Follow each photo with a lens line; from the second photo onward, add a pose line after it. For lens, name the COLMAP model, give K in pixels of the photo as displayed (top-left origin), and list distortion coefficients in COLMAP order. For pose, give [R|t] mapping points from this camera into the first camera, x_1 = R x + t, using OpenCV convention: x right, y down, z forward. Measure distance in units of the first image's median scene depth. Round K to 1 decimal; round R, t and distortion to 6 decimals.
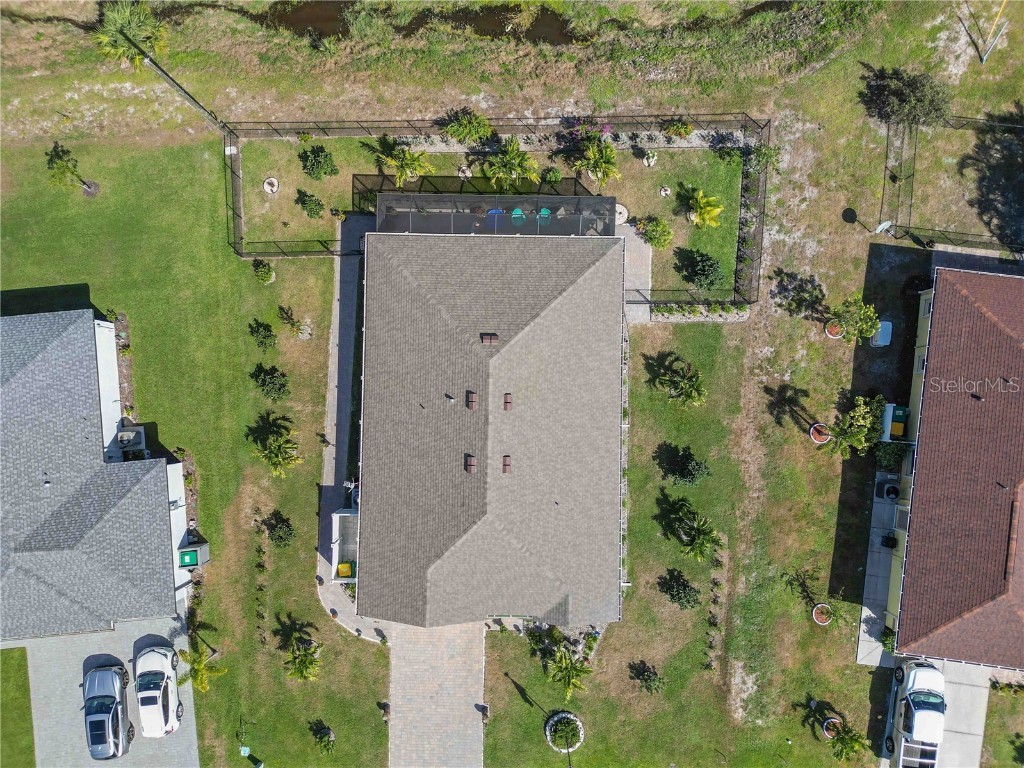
lens RADIAL K [[713.5, 0, 512.0], [0, 713.5, 384.0], [0, 0, 1]] dist [0.081044, -0.087179]
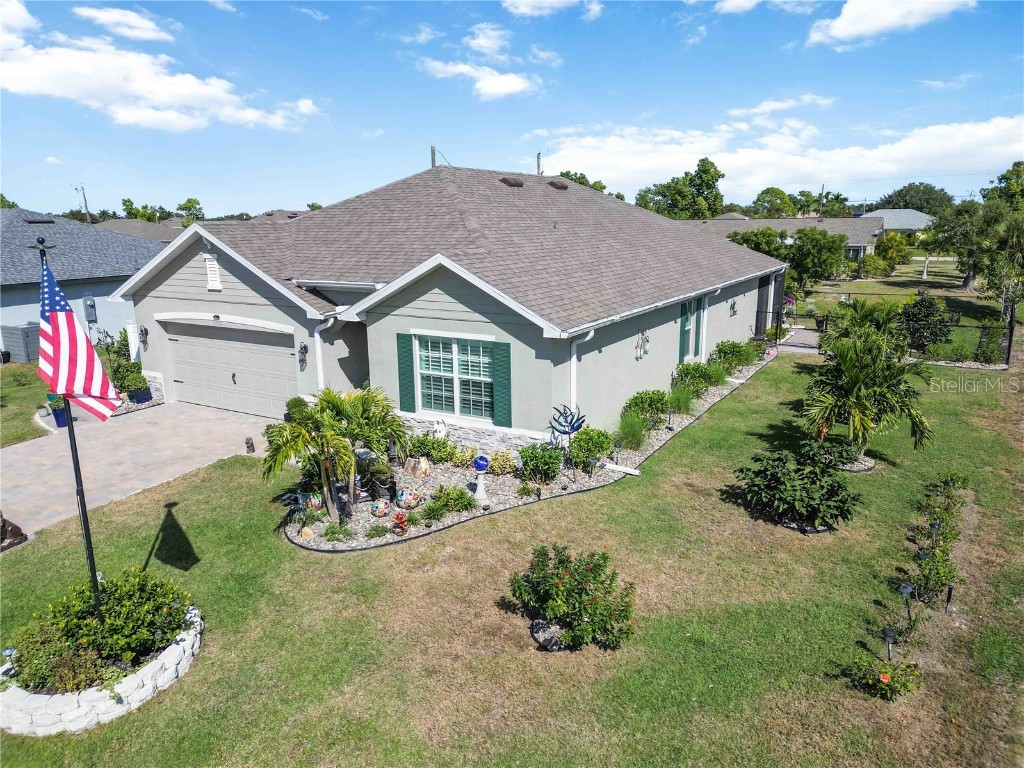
lens RADIAL K [[713.5, 0, 512.0], [0, 713.5, 384.0], [0, 0, 1]] dist [0.081044, -0.087179]
pose [[0.867875, 0.117101, -0.482785, 0.269894], [-0.496622, 0.229269, -0.837139, 0.579456], [0.012658, 0.966294, 0.257132, 0.862186]]
